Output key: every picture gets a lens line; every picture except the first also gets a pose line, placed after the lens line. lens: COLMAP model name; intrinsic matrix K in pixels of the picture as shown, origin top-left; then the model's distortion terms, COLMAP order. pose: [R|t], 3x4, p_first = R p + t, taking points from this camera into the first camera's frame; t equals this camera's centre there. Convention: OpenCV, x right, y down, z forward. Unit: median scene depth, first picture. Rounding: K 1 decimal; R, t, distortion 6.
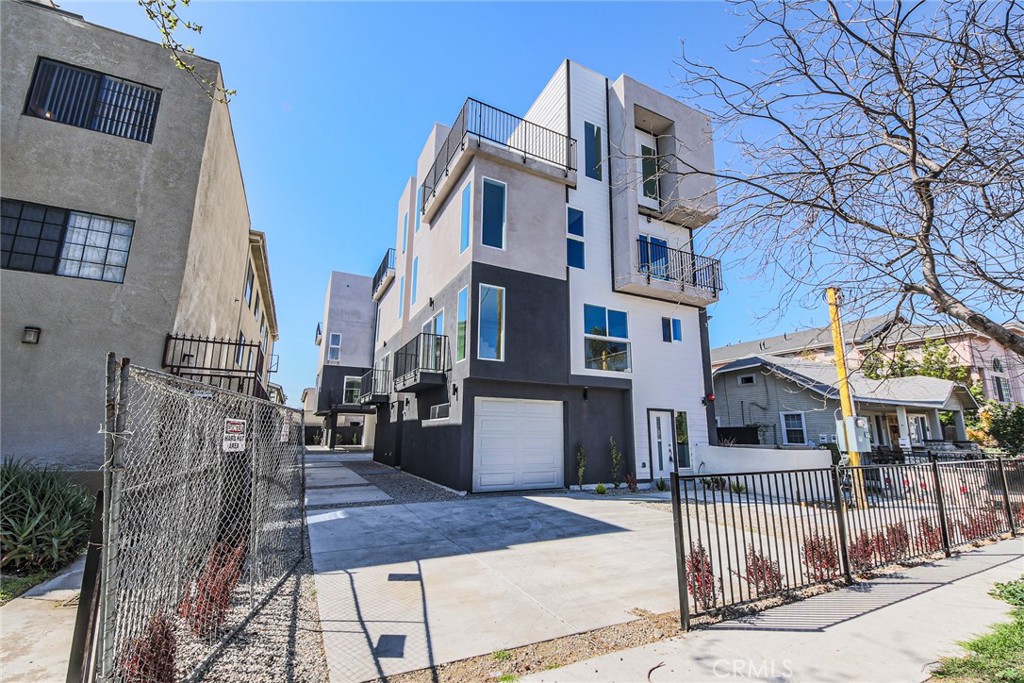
lens RADIAL K [[430.4, 0, 510.3], [0, 430.4, 342.6], [0, 0, 1]] dist [0.018897, -0.012010]
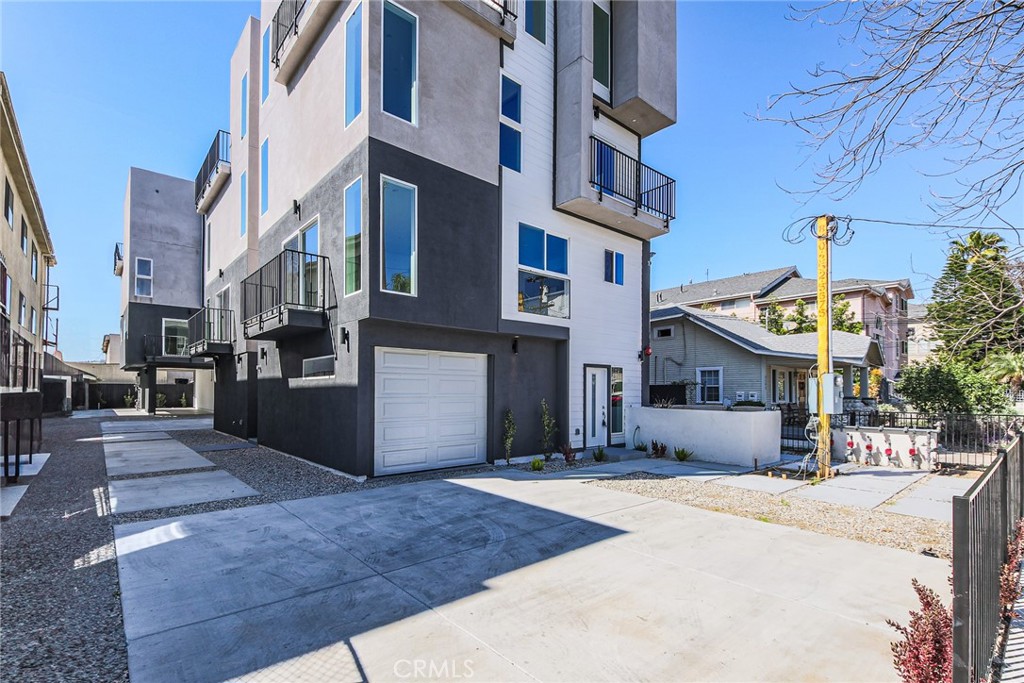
lens RADIAL K [[471.6, 0, 468.1], [0, 471.6, 382.3], [0, 0, 1]] dist [0.011019, -0.003076]
pose [[0.978731, -0.003389, 0.205119, -0.077251], [-0.035866, 0.981638, 0.187352, 0.029191], [-0.201987, -0.190724, 0.960638, 0.190615]]
